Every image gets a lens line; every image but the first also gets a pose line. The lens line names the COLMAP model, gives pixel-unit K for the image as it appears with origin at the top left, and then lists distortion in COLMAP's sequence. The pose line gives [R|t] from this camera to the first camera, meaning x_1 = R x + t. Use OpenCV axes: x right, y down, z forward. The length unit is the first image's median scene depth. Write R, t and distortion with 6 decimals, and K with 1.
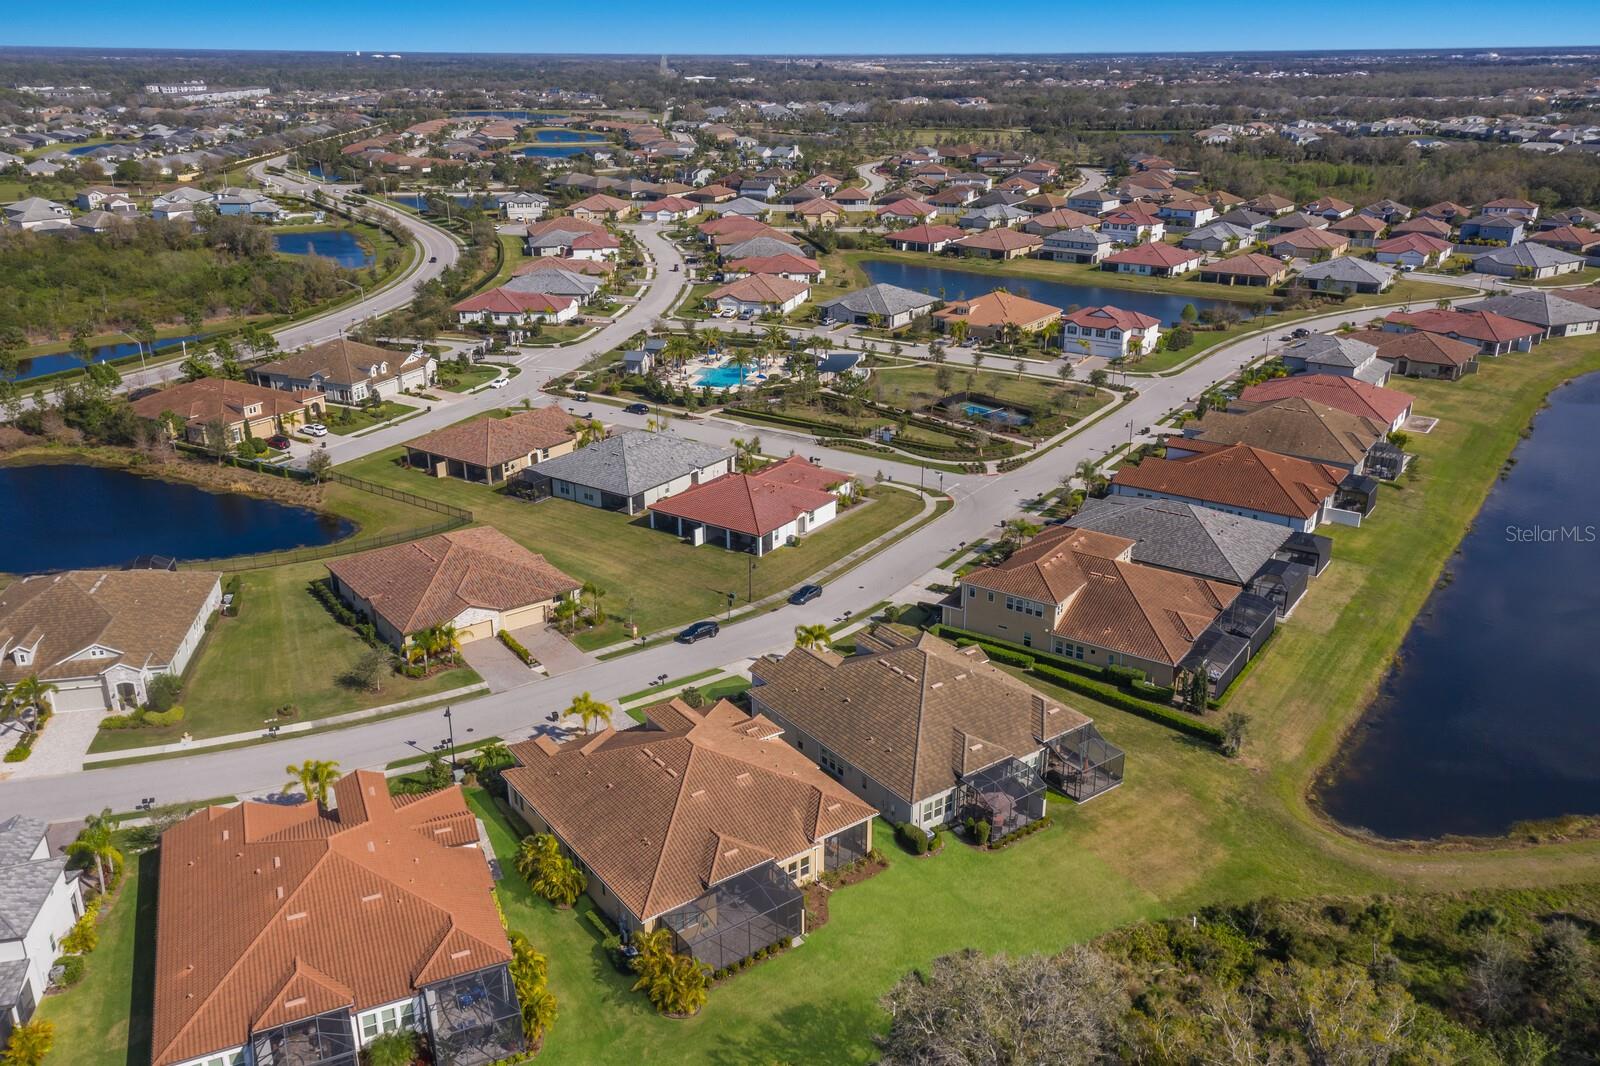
lens RADIAL K [[1279.1, 0, 800.0], [0, 1279.1, 533.0], [0, 0, 1]] dist [0.027695, 0.020219]
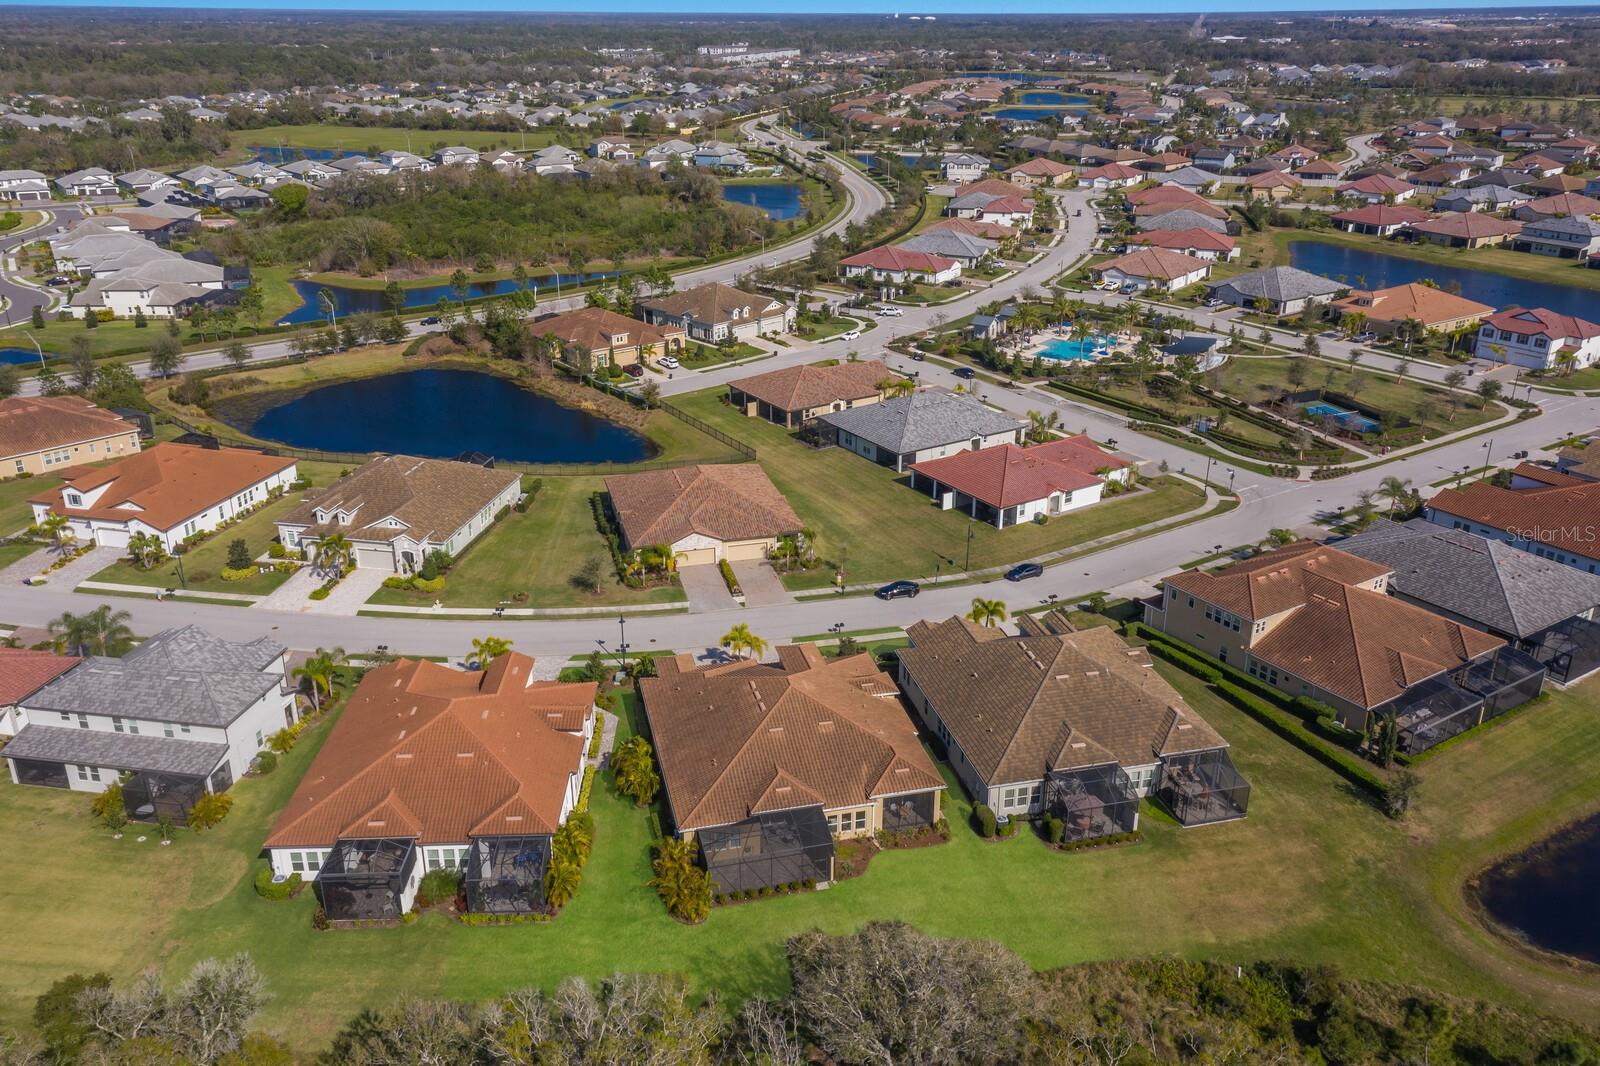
lens RADIAL K [[1279.1, 0, 800.0], [0, 1279.1, 533.0], [0, 0, 1]] dist [0.027695, 0.020219]
pose [[0.923189, 0.144278, -0.356239, 0.141234], [-0.134694, 0.989537, 0.051707, -0.007020], [0.359972, 0.000248, 0.932963, 0.011293]]
